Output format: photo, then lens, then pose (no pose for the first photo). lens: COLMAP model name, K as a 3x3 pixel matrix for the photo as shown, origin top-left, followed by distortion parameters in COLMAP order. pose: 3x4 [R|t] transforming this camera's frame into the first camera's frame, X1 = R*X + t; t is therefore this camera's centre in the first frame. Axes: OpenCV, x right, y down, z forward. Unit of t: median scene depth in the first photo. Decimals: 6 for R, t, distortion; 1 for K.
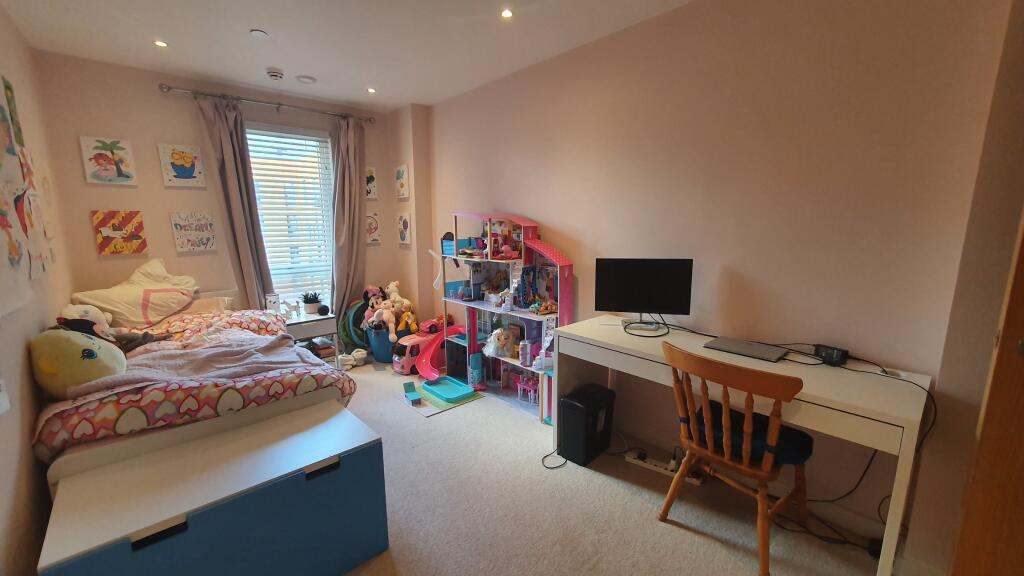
lens RADIAL K [[404.8, 0, 505.9], [0, 404.8, 293.5], [0, 0, 1]] dist [0.002143, 0.000243]
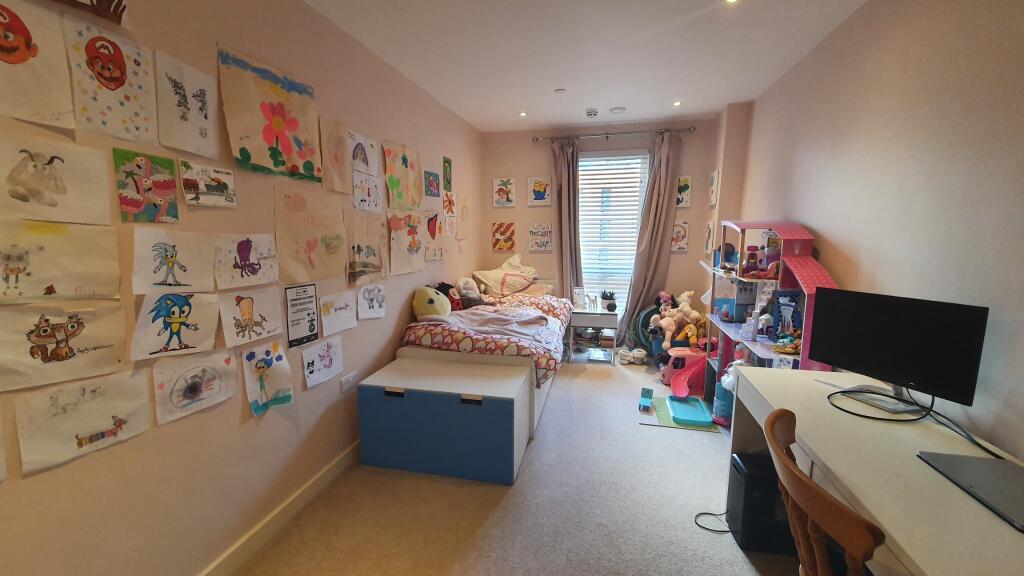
lens RADIAL K [[404.8, 0, 505.9], [0, 404.8, 293.5], [0, 0, 1]] dist [0.002143, 0.000243]
pose [[0.566823, 0.134788, -0.812738, 0.355443], [-0.144886, 0.987459, 0.062717, -0.028832], [0.810999, 0.082205, 0.579244, 0.099810]]
